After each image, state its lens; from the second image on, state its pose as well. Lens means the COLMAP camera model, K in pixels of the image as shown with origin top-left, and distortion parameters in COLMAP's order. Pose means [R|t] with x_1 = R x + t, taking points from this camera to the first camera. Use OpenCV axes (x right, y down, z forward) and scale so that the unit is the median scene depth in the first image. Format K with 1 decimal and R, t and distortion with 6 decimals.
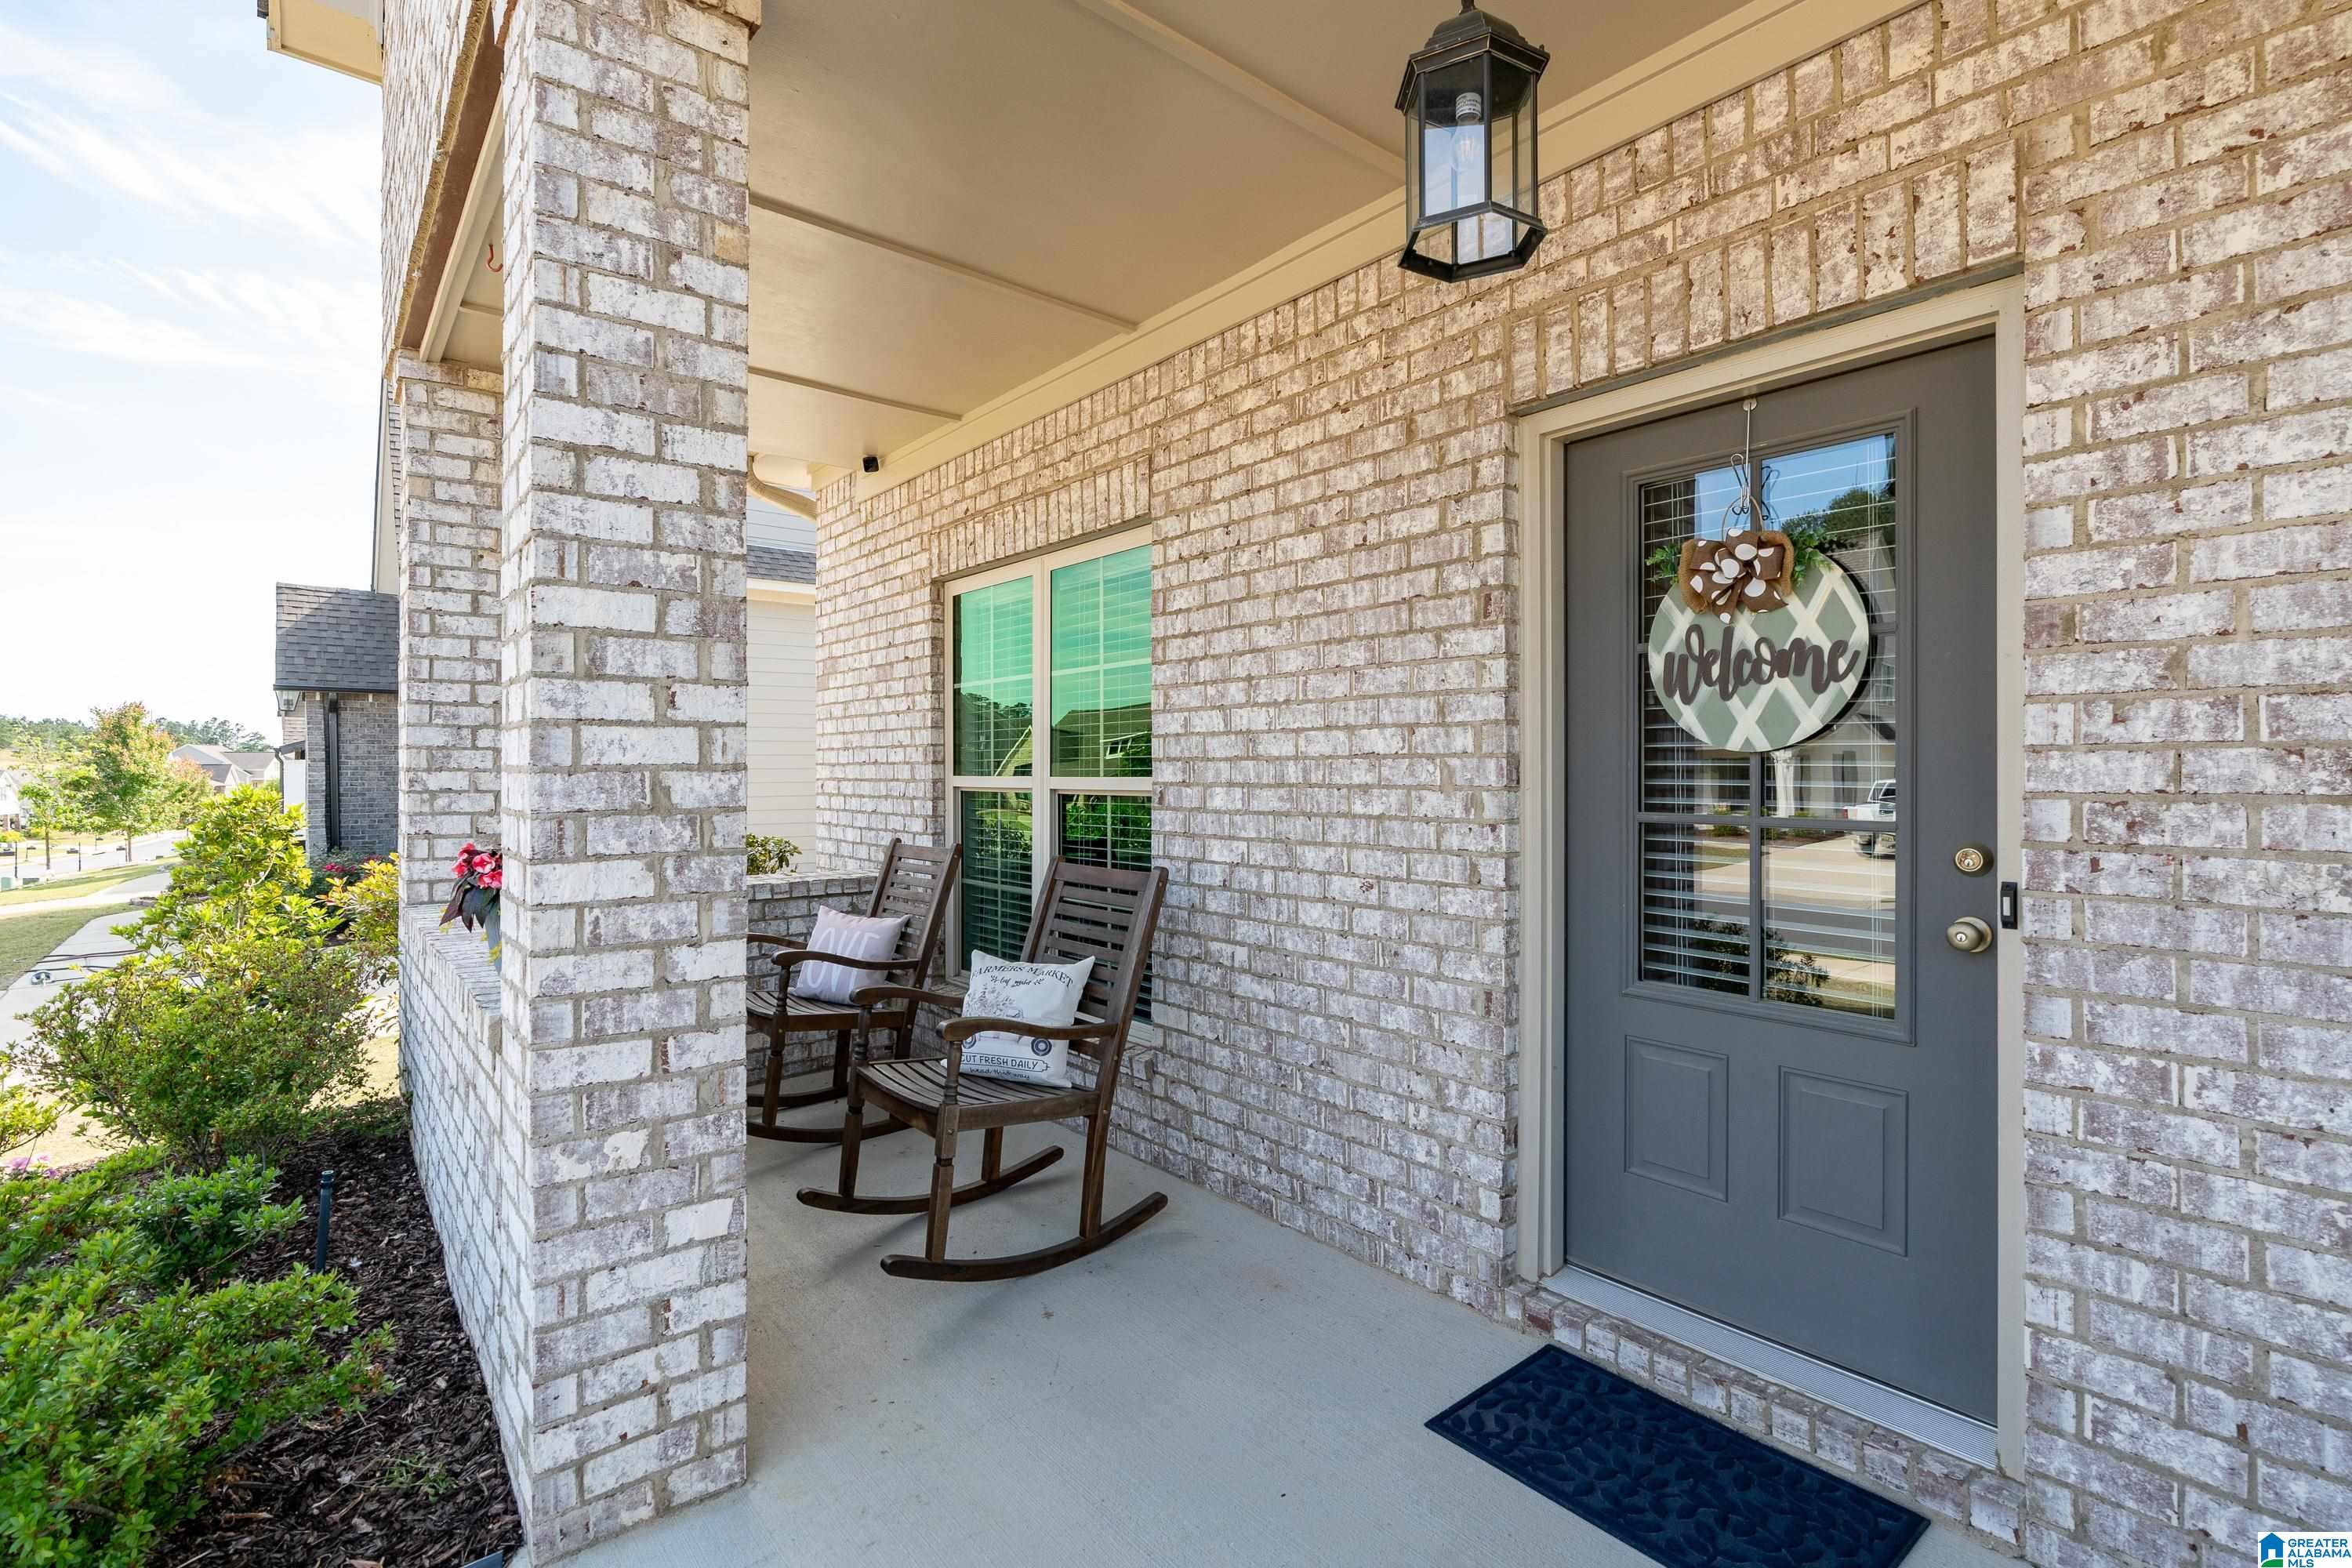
lens RADIAL K [[1072.1, 0, 1205.5], [0, 1072.1, 761.5], [0, 0, 1]] dist [-0.009109, 0.002727]
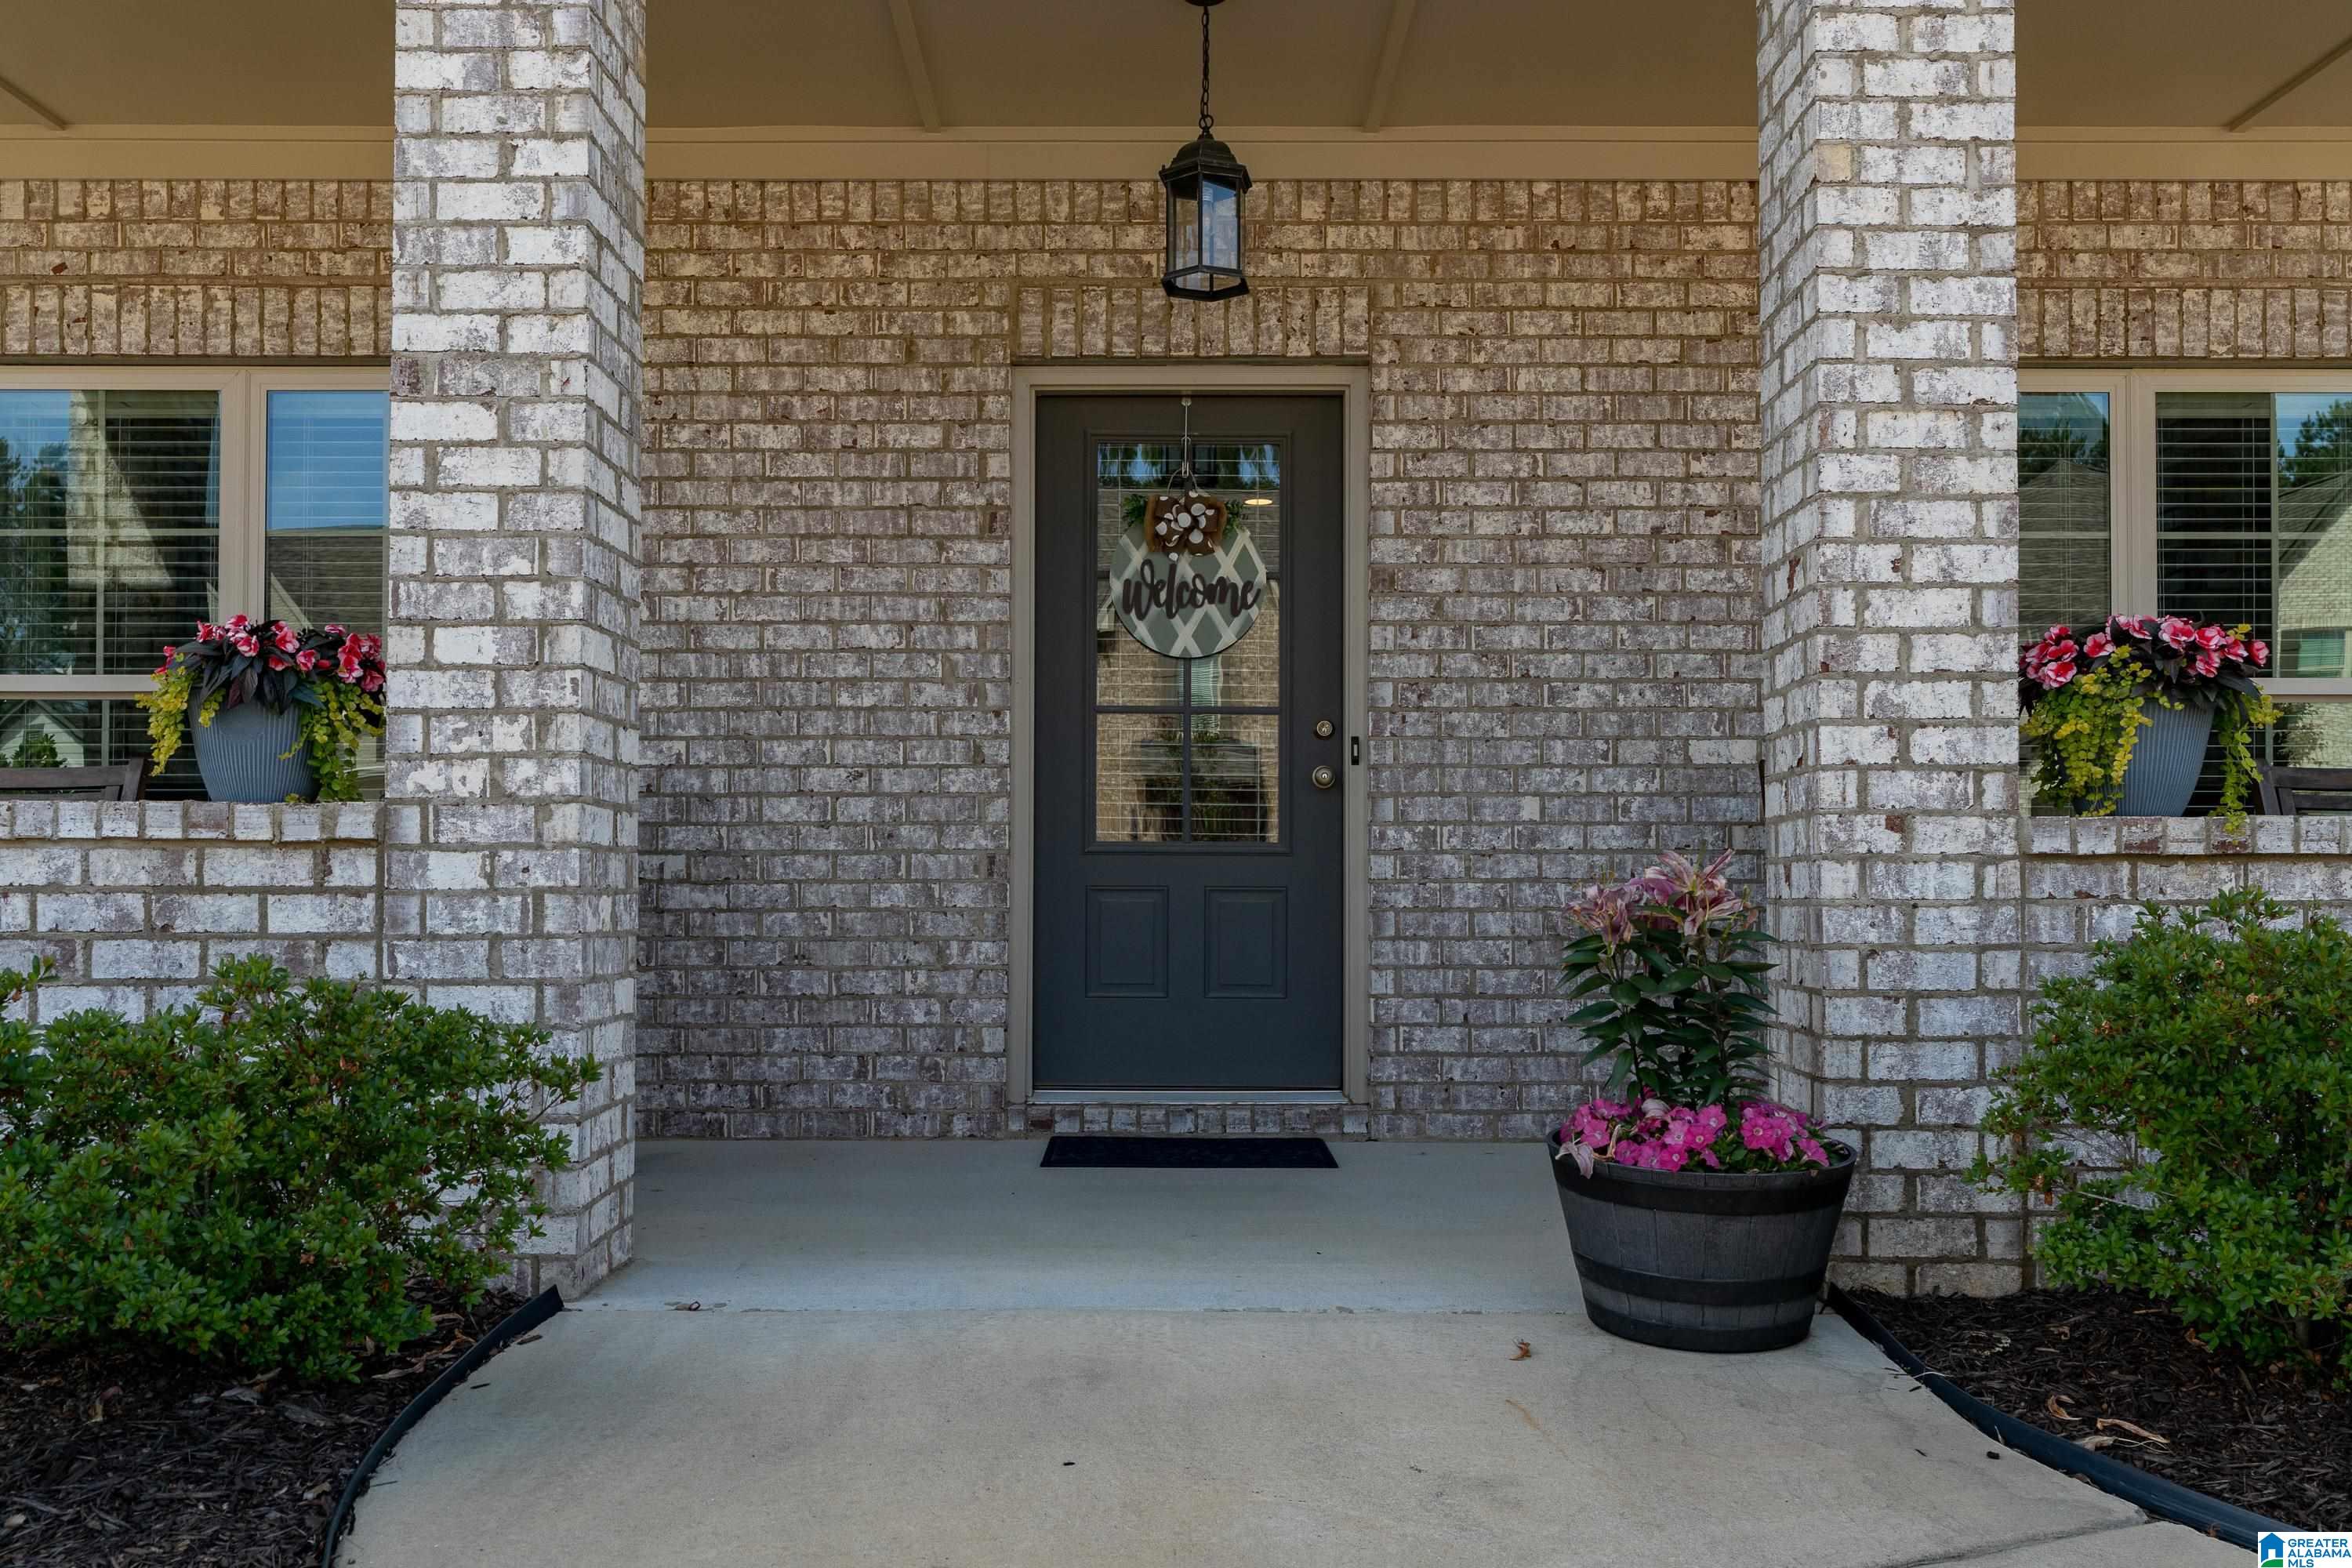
lens RADIAL K [[1670.7, 0, 1204.6], [0, 1670.7, 804.2], [0, 0, 1]] dist [-0.006027, 0.009085]
pose [[0.646103, 0.021938, 0.762935, -1.031666], [-0.007105, 0.999716, -0.022729, 0.213347], [-0.763217, 0.009264, 0.646076, -0.361477]]
